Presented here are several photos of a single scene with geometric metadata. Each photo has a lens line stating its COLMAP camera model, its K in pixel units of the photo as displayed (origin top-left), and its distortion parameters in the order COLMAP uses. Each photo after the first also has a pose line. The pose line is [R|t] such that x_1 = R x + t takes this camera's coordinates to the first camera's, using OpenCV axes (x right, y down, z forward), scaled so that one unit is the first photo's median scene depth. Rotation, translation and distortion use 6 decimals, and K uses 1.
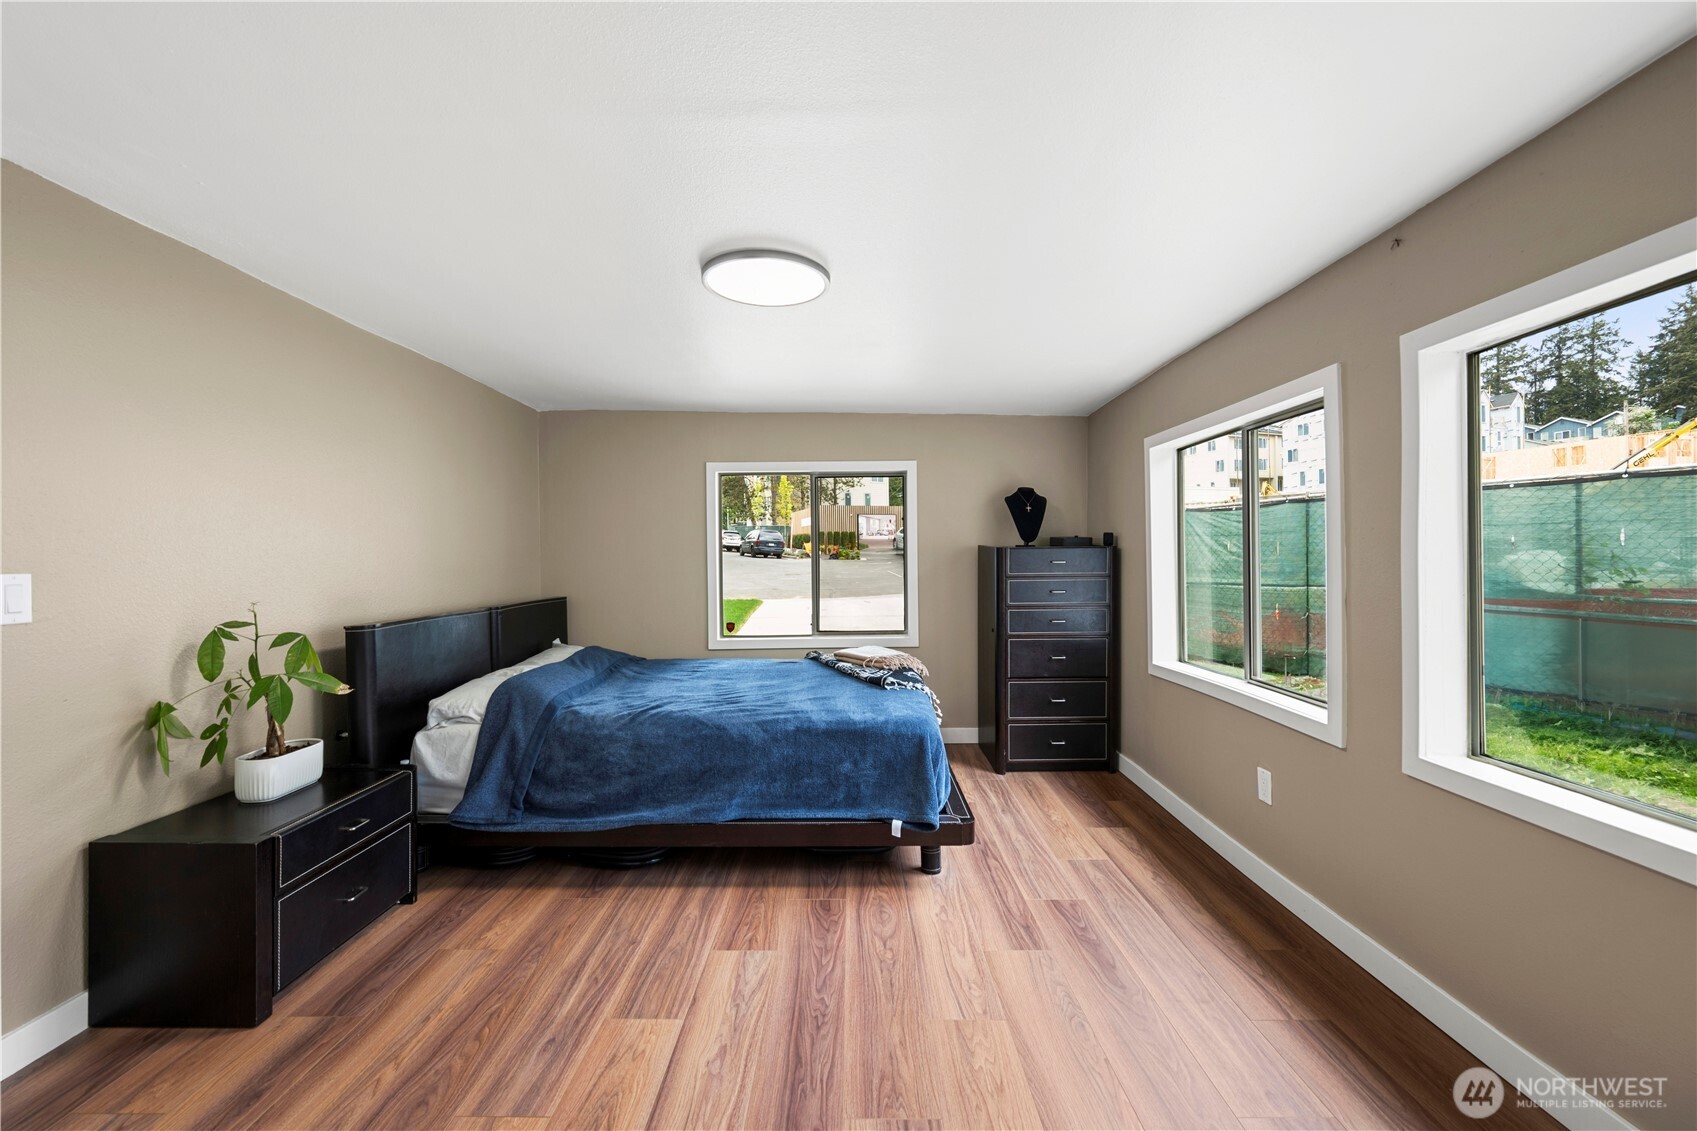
lens RADIAL K [[669.1, 0, 850.8], [0, 669.1, 550.9], [0, 0, 1]] dist [-0.008605, 0.000711]
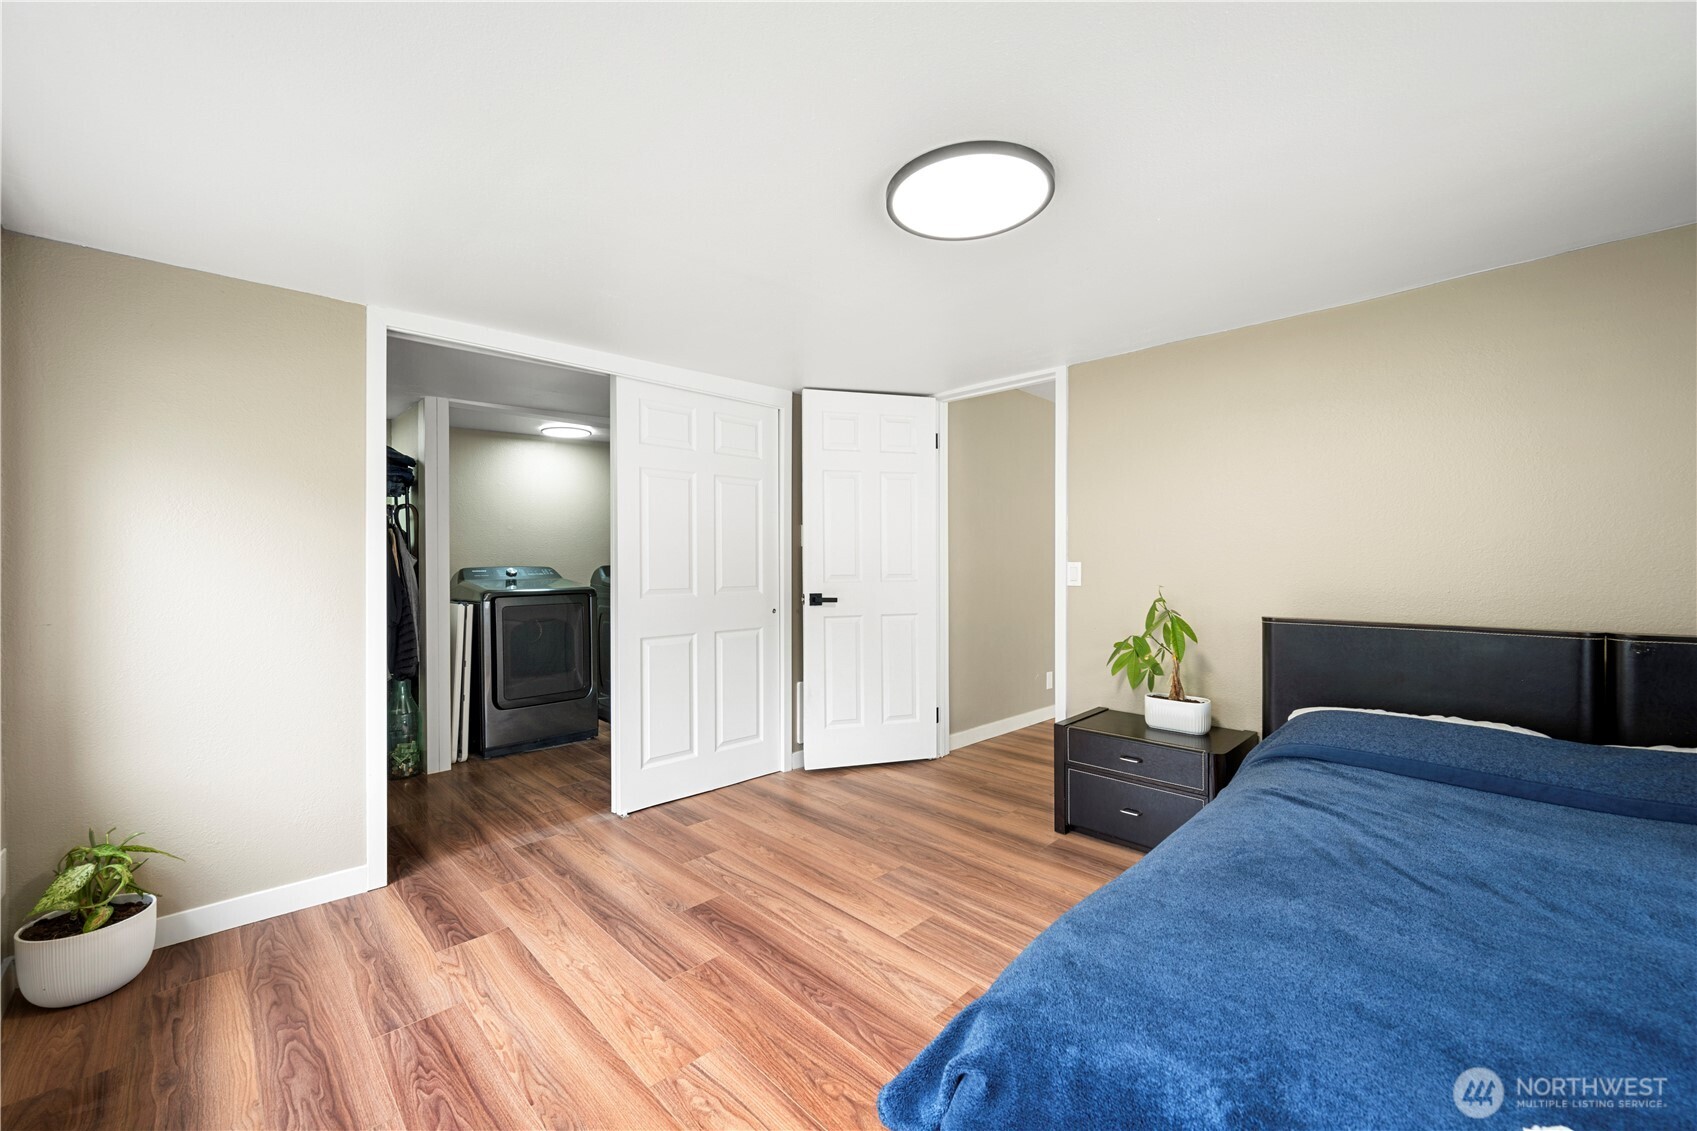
lens RADIAL K [[669.1, 0, 854.9], [0, 669.1, 581.7], [0, 0, 1]] dist [-0.008605, 0.000711]
pose [[-0.705761, 0.035149, -0.707578, 0.638299], [0.017666, 0.999331, 0.032022, 0.016705], [0.708230, 0.010100, -0.705910, 1.804951]]
